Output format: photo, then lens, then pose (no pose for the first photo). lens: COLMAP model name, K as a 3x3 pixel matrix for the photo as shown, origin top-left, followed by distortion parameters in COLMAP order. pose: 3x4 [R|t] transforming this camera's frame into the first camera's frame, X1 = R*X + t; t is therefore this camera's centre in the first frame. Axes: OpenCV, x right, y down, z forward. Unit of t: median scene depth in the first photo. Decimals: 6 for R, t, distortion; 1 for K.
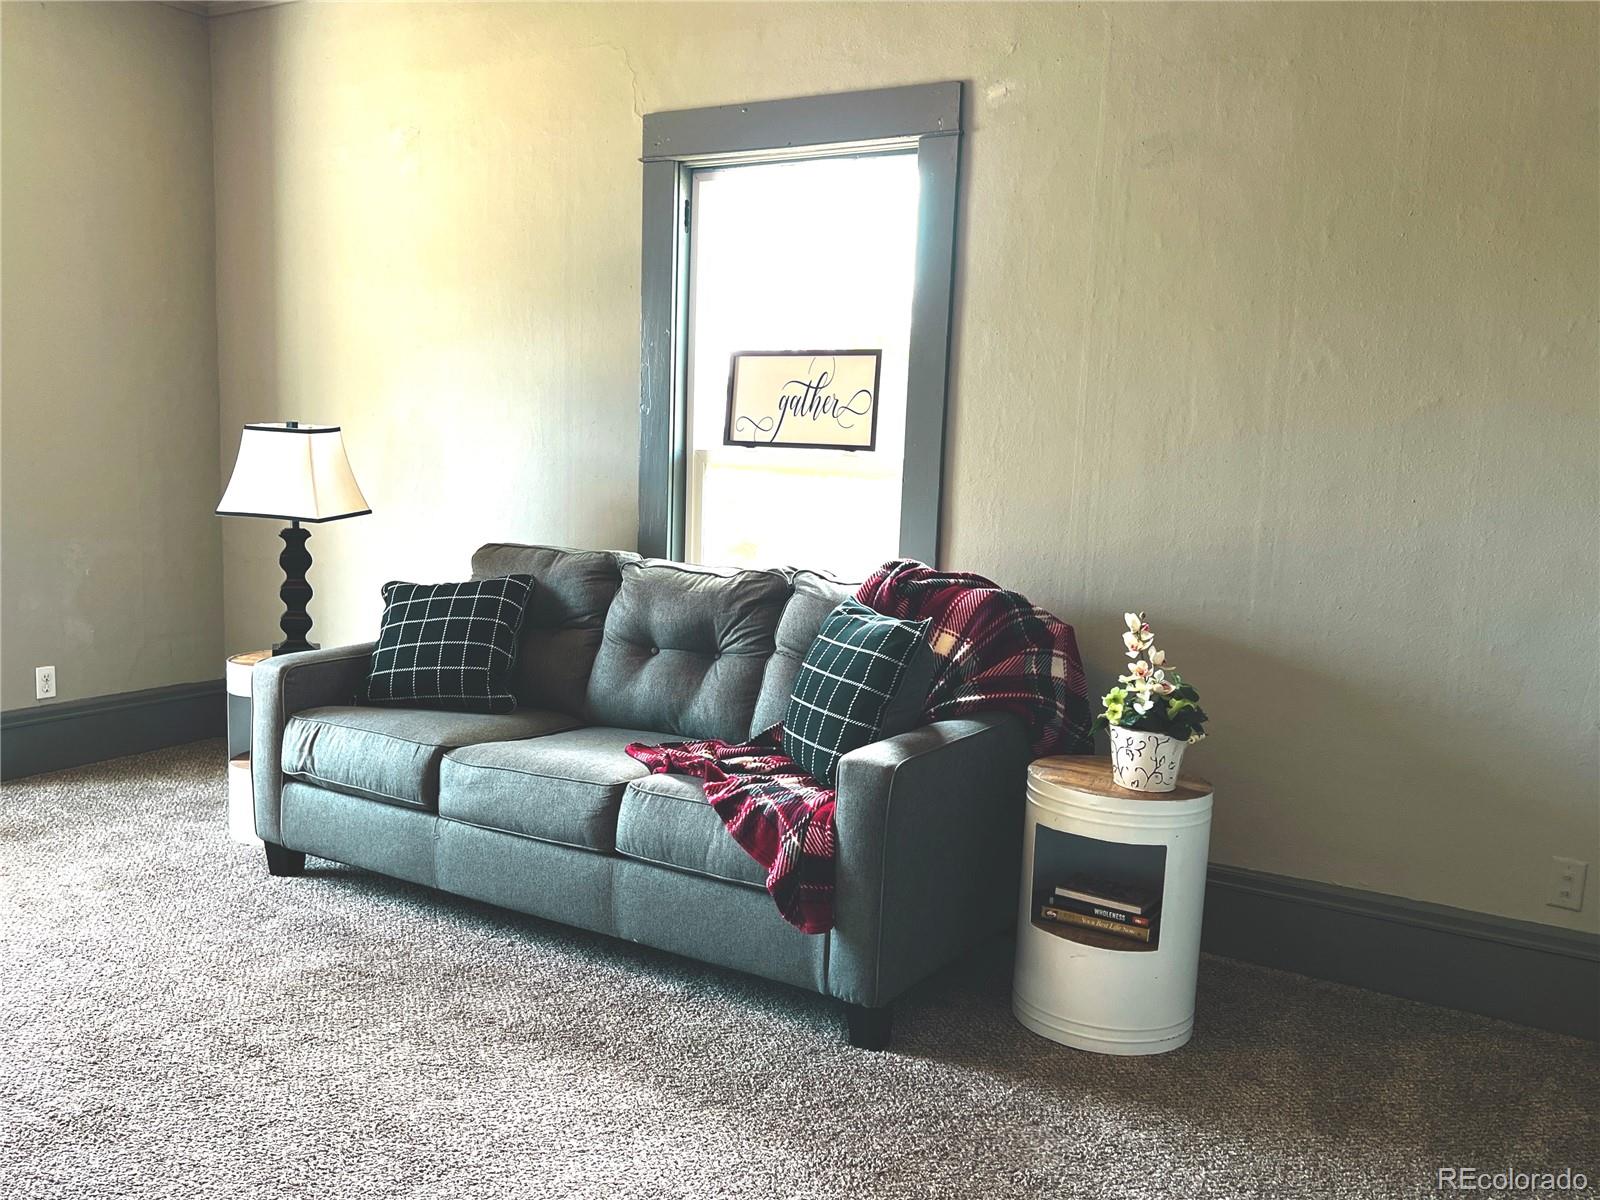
lens RADIAL K [[1380.1, 0, 796.4], [0, 1380.1, 604.9], [0, 0, 1]] dist [0.125554, -0.253671]
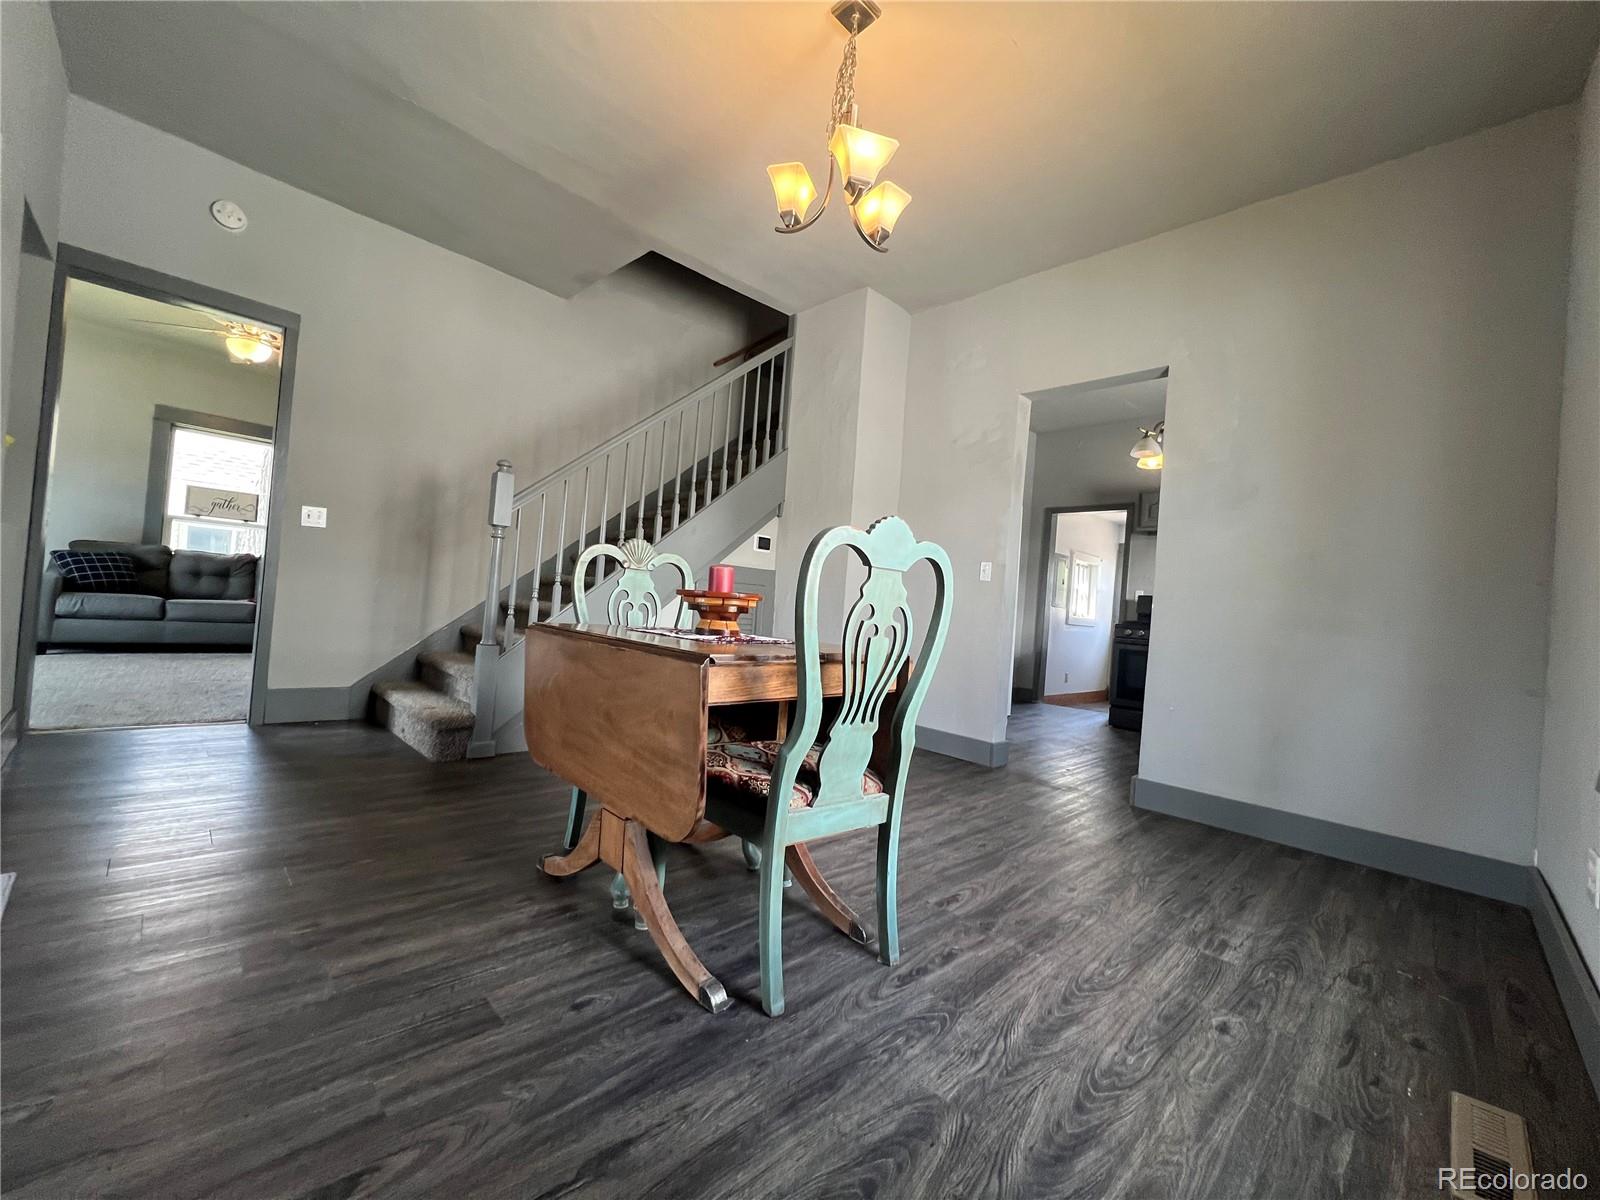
lens RADIAL K [[636.4, 0, 800.0], [0, 636.4, 600.0], [0, 0, 1]] dist [0.003265, 0.000379]
pose [[0.231166, -0.006880, 0.972890, -1.401370], [0.063729, 0.997934, -0.008086, 0.215417], [-0.970825, 0.063870, 0.231127, -0.805276]]
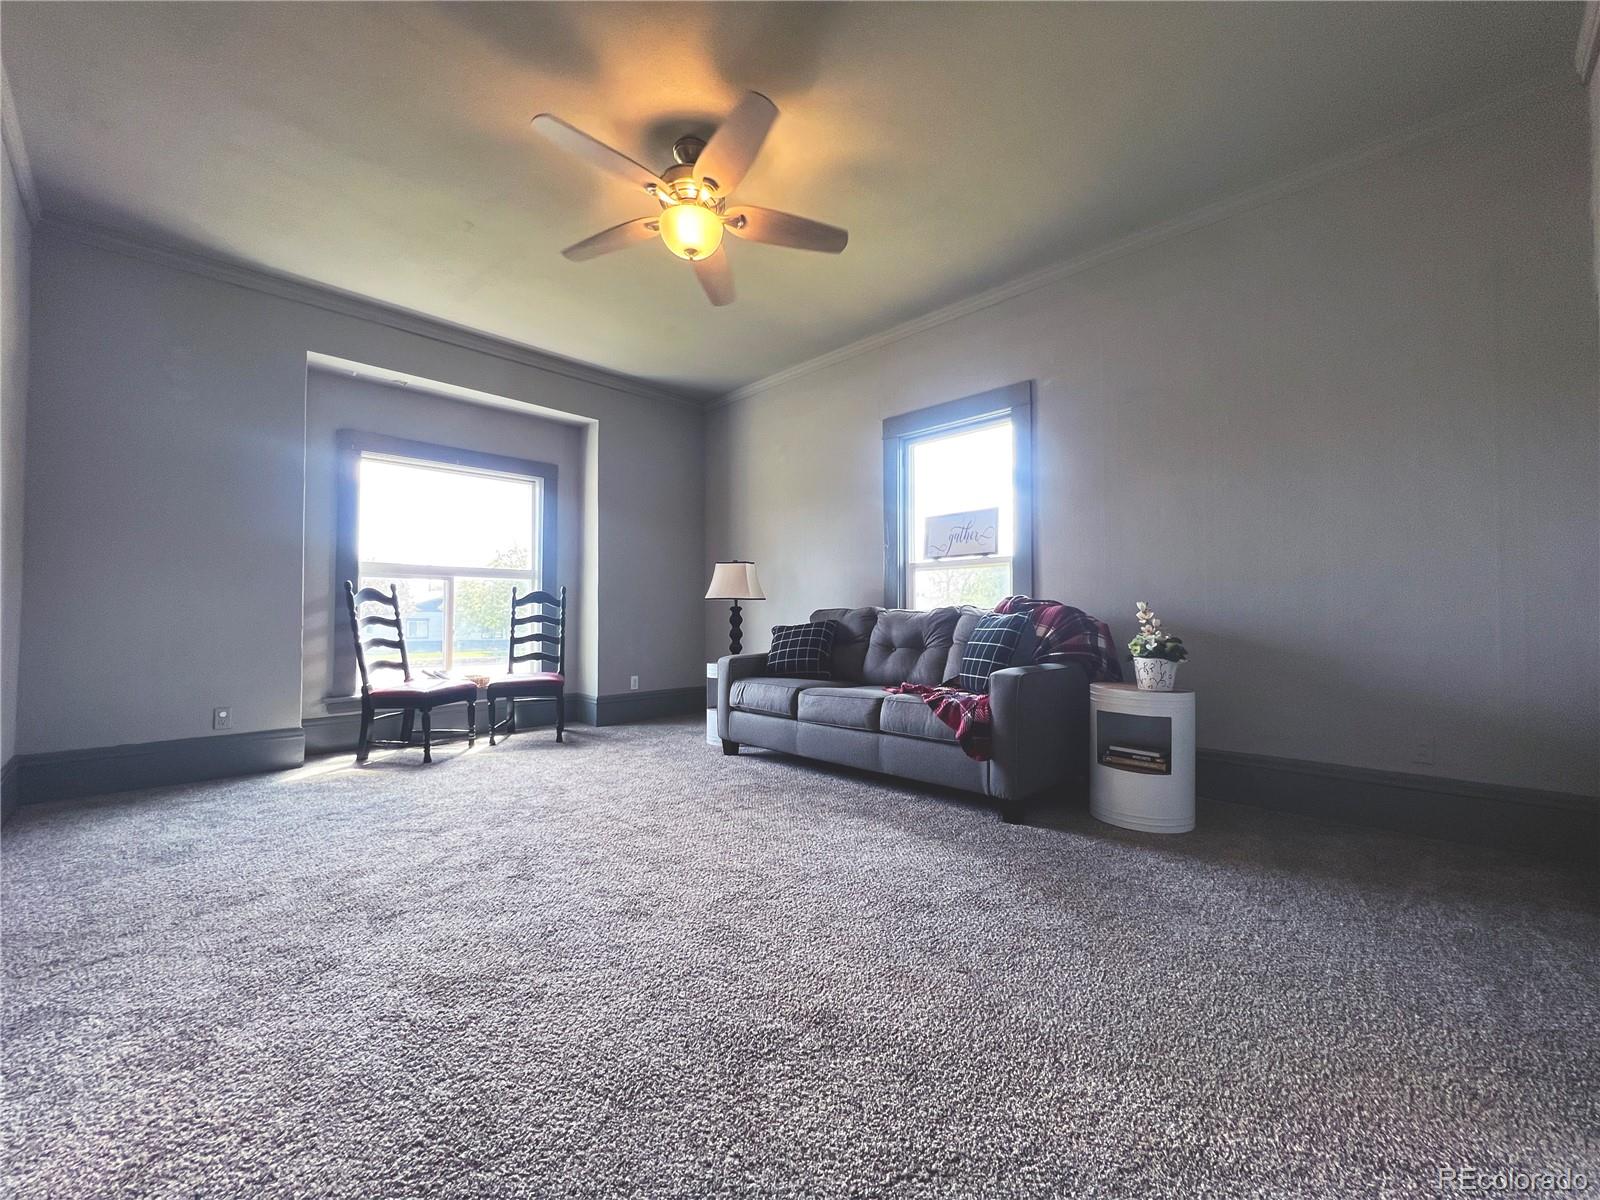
lens RADIAL K [[636.4, 0, 800.0], [0, 636.4, 600.0], [0, 0, 1]] dist [0.003265, 0.000379]
pose [[0.972494, -0.042120, -0.229089, -0.018312], [0.004259, 0.986566, -0.163306, 0.131925], [0.232890, 0.157838, 0.959609, 0.019115]]
